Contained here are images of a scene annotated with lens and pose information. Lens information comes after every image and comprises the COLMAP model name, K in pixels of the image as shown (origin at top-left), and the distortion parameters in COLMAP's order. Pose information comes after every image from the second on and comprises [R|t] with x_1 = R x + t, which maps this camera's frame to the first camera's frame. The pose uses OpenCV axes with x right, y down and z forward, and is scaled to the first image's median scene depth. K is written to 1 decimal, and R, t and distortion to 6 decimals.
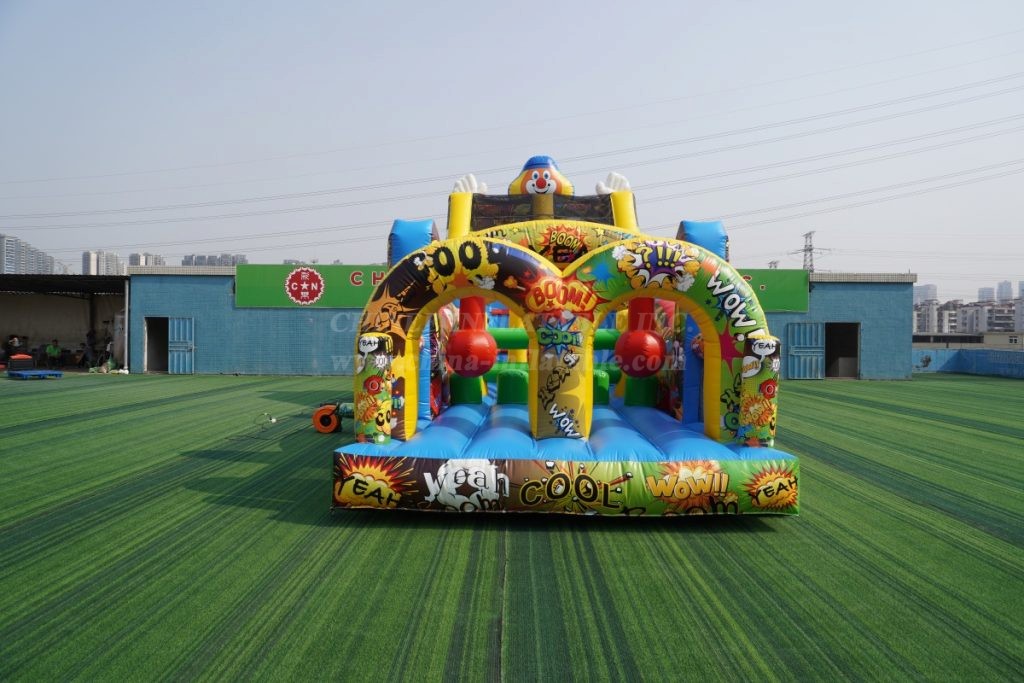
lens RADIAL K [[695.0, 0, 449.2], [0, 695.0, 341.0], [0, 0, 1]] dist [-0.035719, 0.003898]
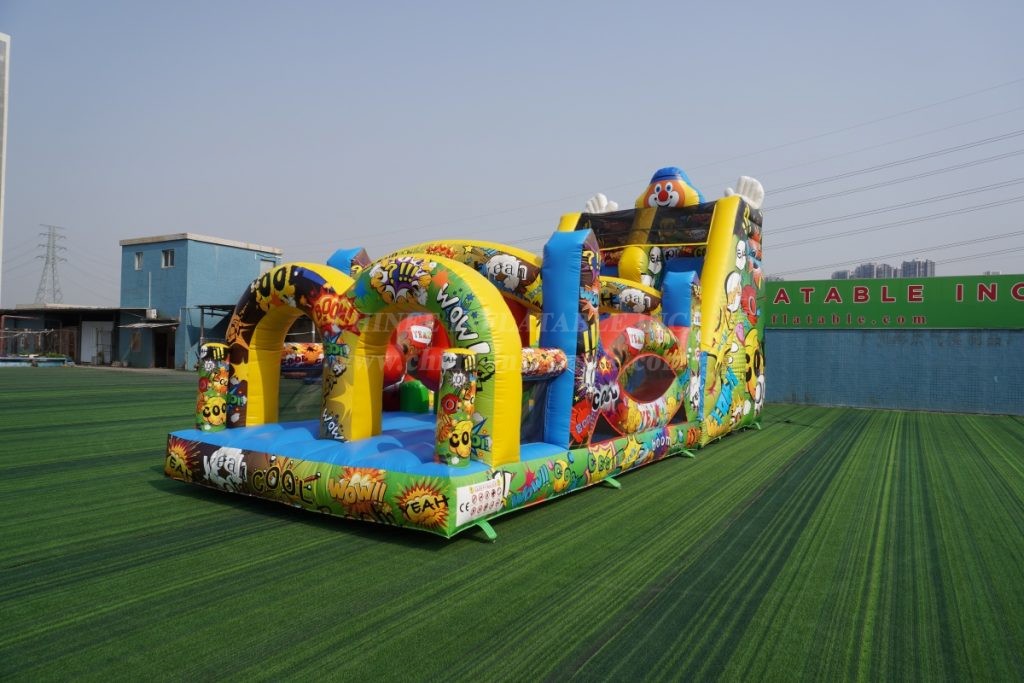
lens RADIAL K [[690.3, 0, 515.9], [0, 690.3, 341.2], [0, 0, 1]] dist [-0.035930, 0.030078]
pose [[0.865248, 0.006776, -0.501298, 0.975143], [-0.023453, 0.999361, -0.026972, 0.005156], [0.500794, 0.035095, 0.864854, 0.195390]]
